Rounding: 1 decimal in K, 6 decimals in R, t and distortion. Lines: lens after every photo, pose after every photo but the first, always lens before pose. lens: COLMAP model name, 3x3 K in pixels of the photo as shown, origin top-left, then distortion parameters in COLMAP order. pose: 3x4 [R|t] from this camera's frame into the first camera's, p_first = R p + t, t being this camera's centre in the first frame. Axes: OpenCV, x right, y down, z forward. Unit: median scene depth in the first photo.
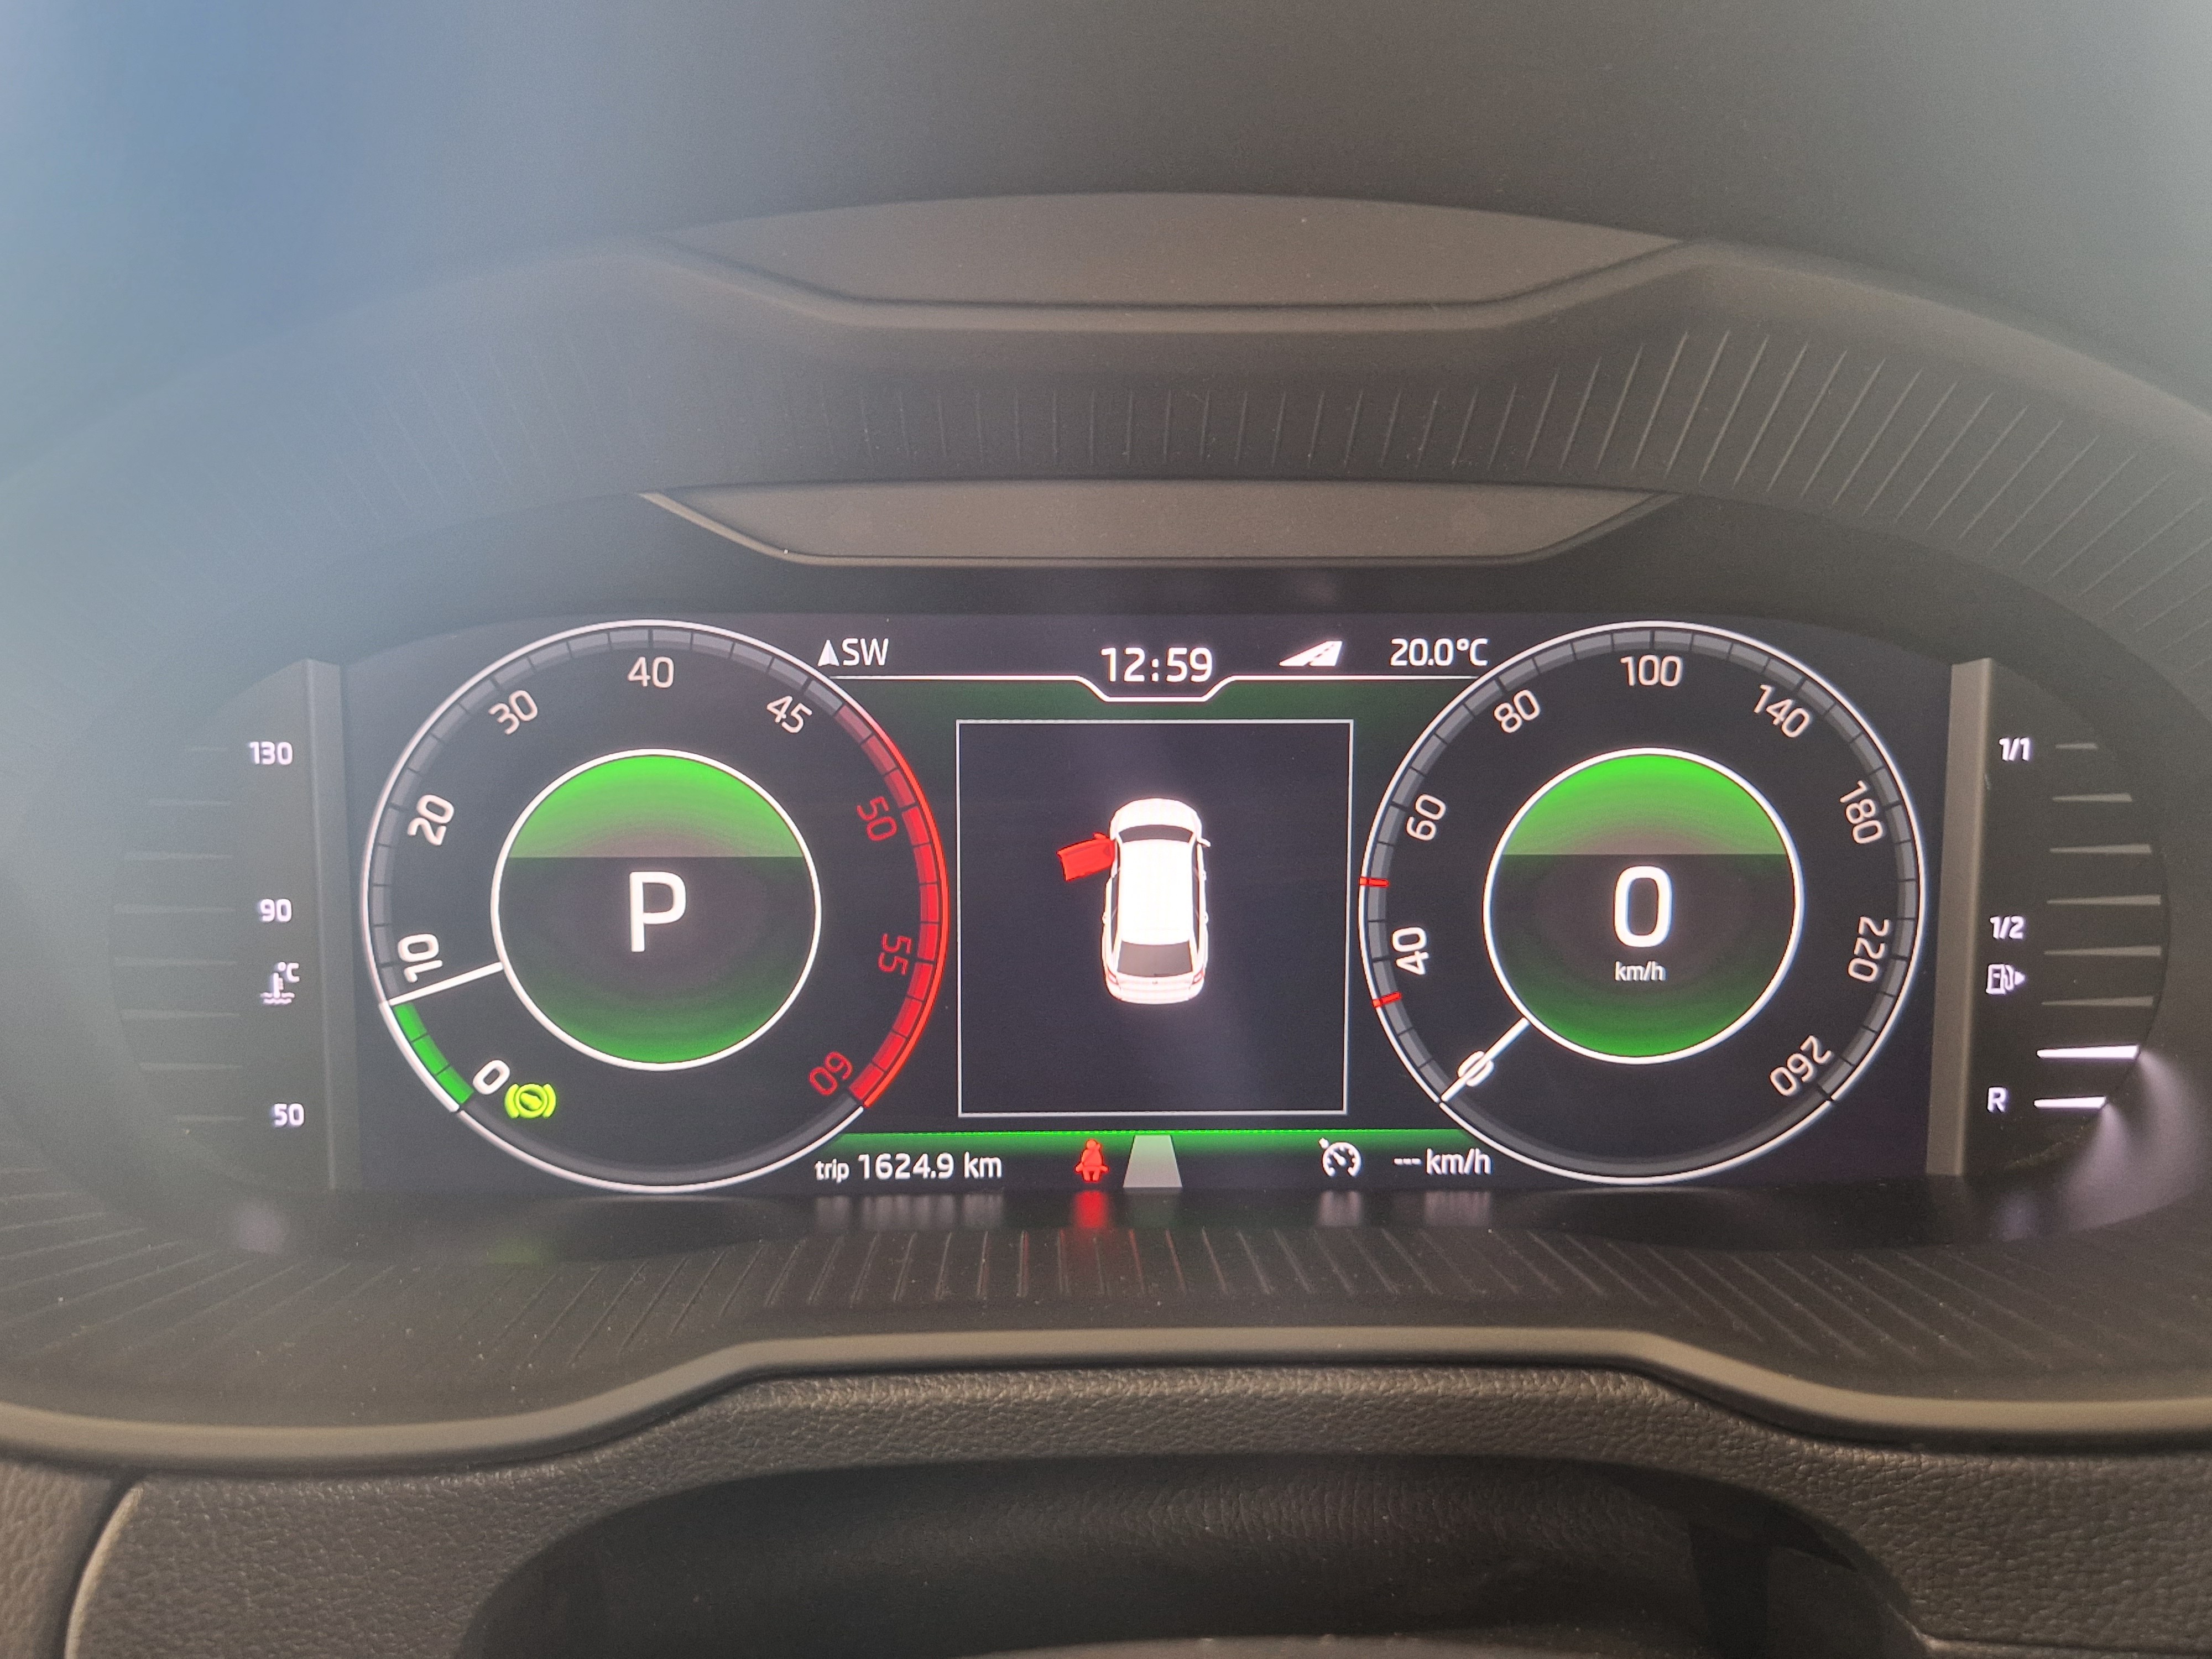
lens RADIAL K [[1801.3, 0, 1144.3], [0, 1801.3, 817.9], [0, 0, 1]] dist [0.053398, -0.059555]
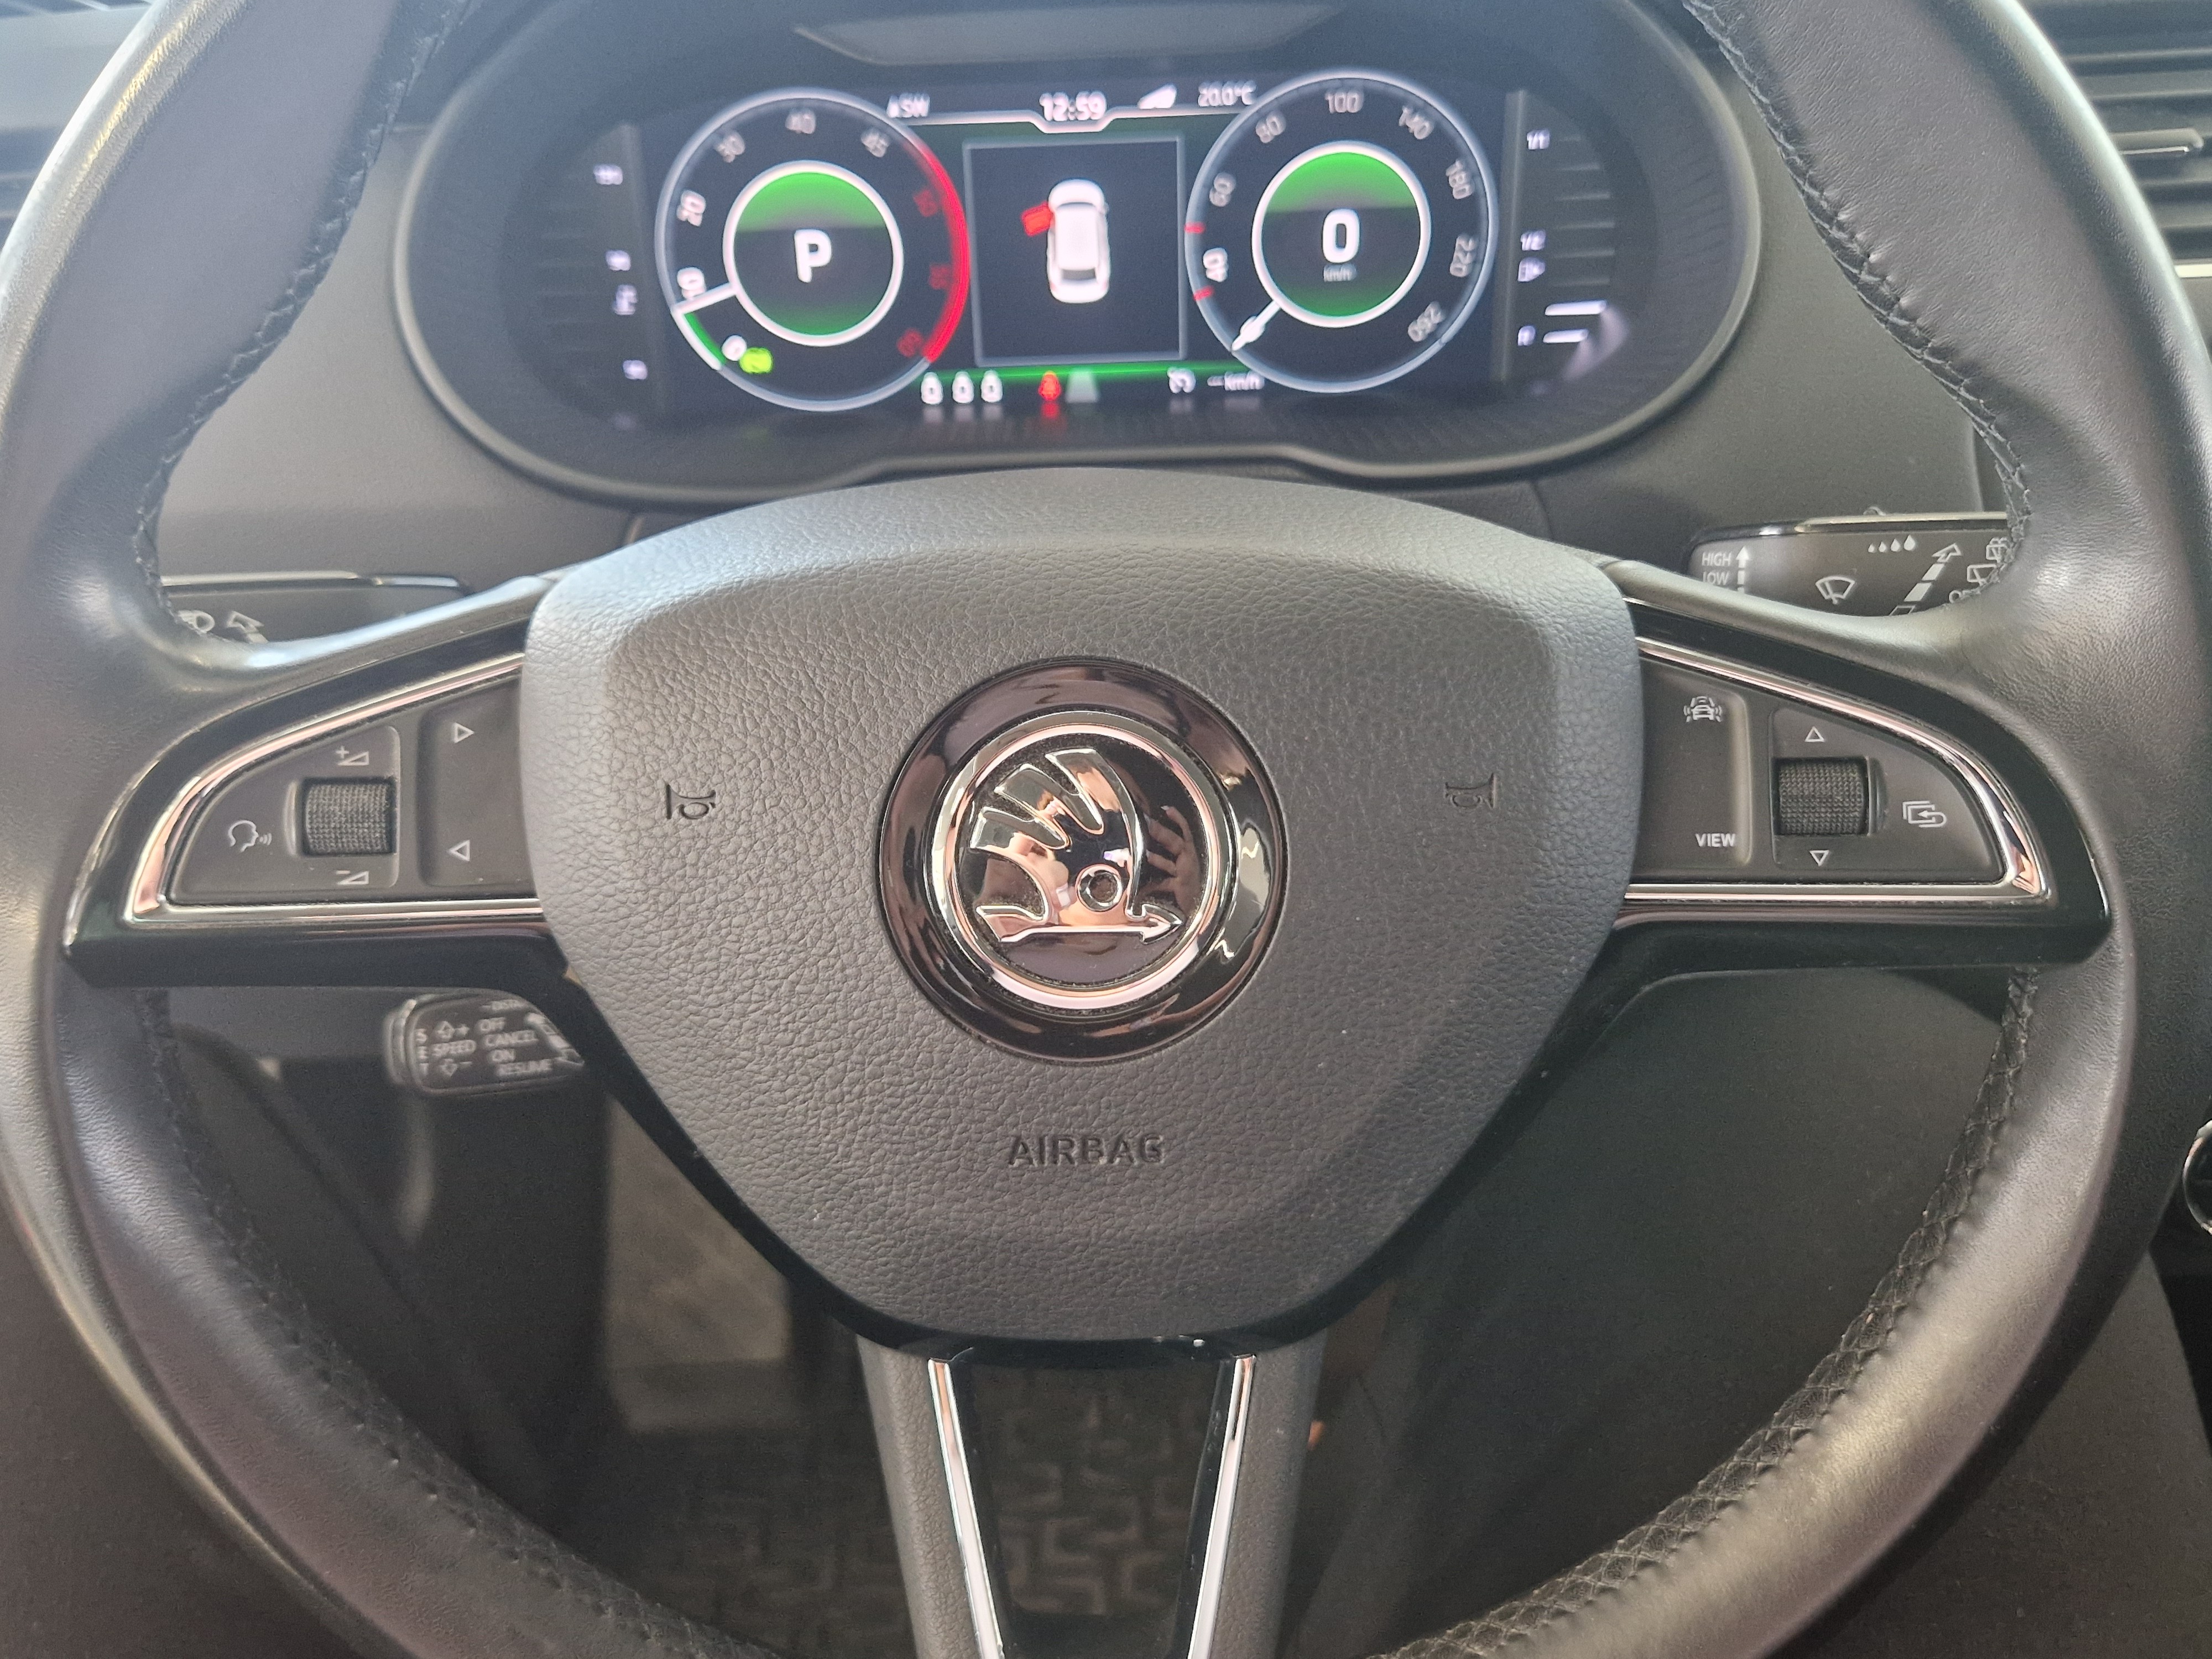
lens RADIAL K [[1801.3, 0, 1144.3], [0, 1801.3, 817.9], [0, 0, 1]] dist [0.053398, -0.059555]
pose [[0.999142, -0.036580, 0.019404, 0.017090], [0.026967, 0.930426, 0.365485, -0.082372], [-0.031424, -0.364648, 0.930615, -0.958978]]
